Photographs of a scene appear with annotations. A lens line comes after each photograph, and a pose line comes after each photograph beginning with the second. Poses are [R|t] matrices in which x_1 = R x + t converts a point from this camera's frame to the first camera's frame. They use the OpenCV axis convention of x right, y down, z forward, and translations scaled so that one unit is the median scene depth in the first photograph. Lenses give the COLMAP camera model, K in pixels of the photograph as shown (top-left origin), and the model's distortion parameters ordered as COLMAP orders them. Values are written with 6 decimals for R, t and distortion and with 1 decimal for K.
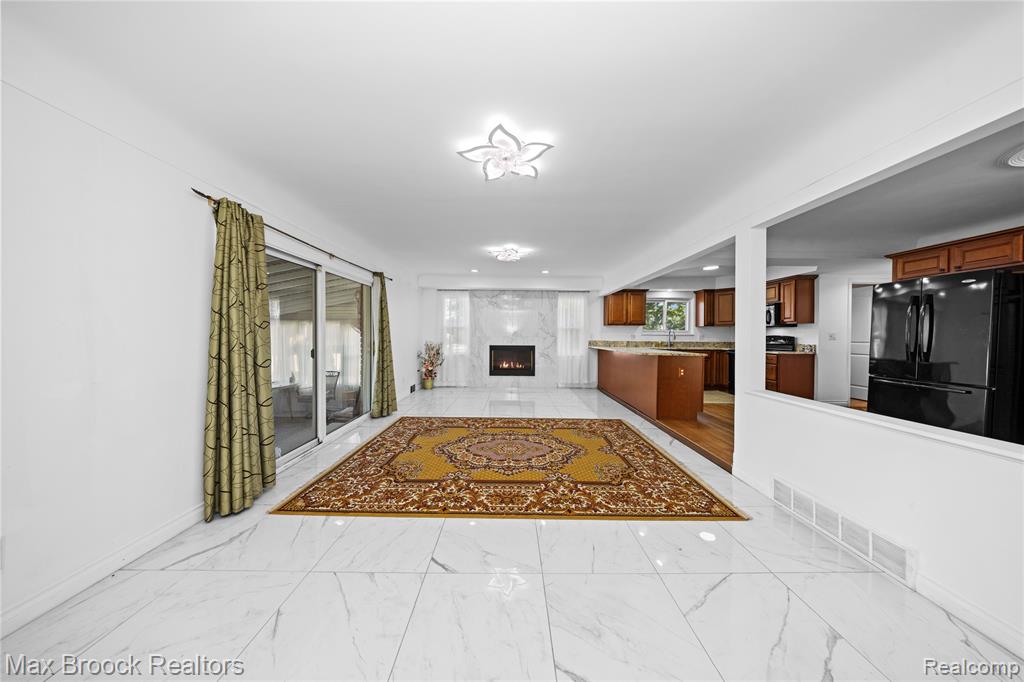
lens RADIAL K [[297.2, 0, 515.0], [0, 297.2, 336.6], [0, 0, 1]] dist [0.002364, -0.000266]
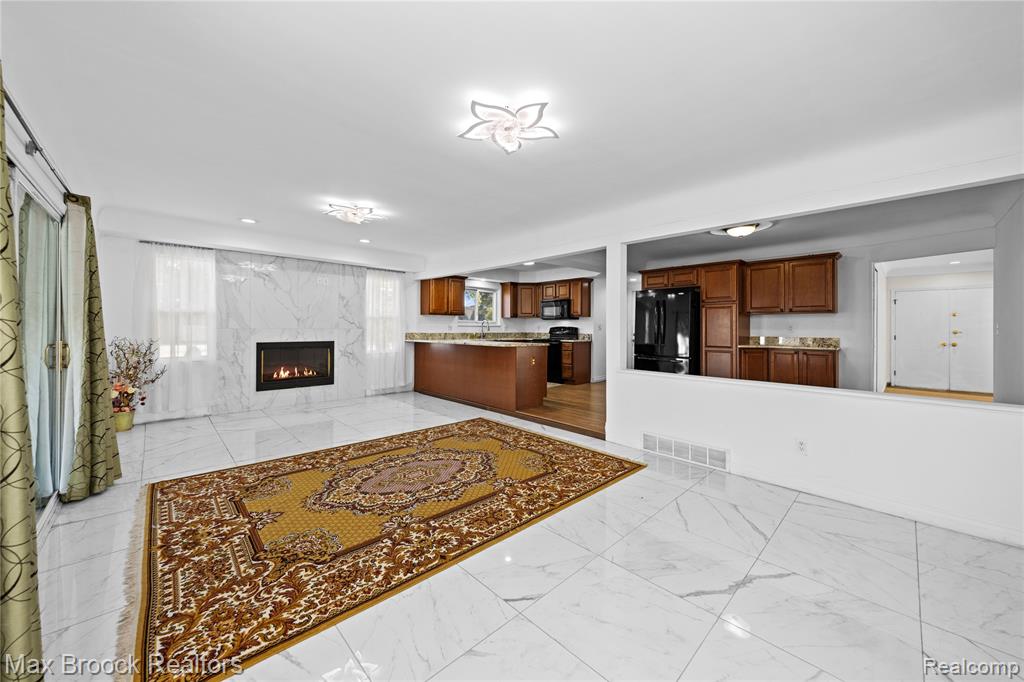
lens RADIAL K [[374.3, 0, 511.8], [0, 374.3, 325.8], [0, 0, 1]] dist [0.006558, -0.001329]
pose [[0.728437, 0.001061, 0.685112, -0.249760], [0.002111, 0.999991, -0.003793, -0.001472], [-0.685110, 0.004209, 0.728428, 0.059199]]
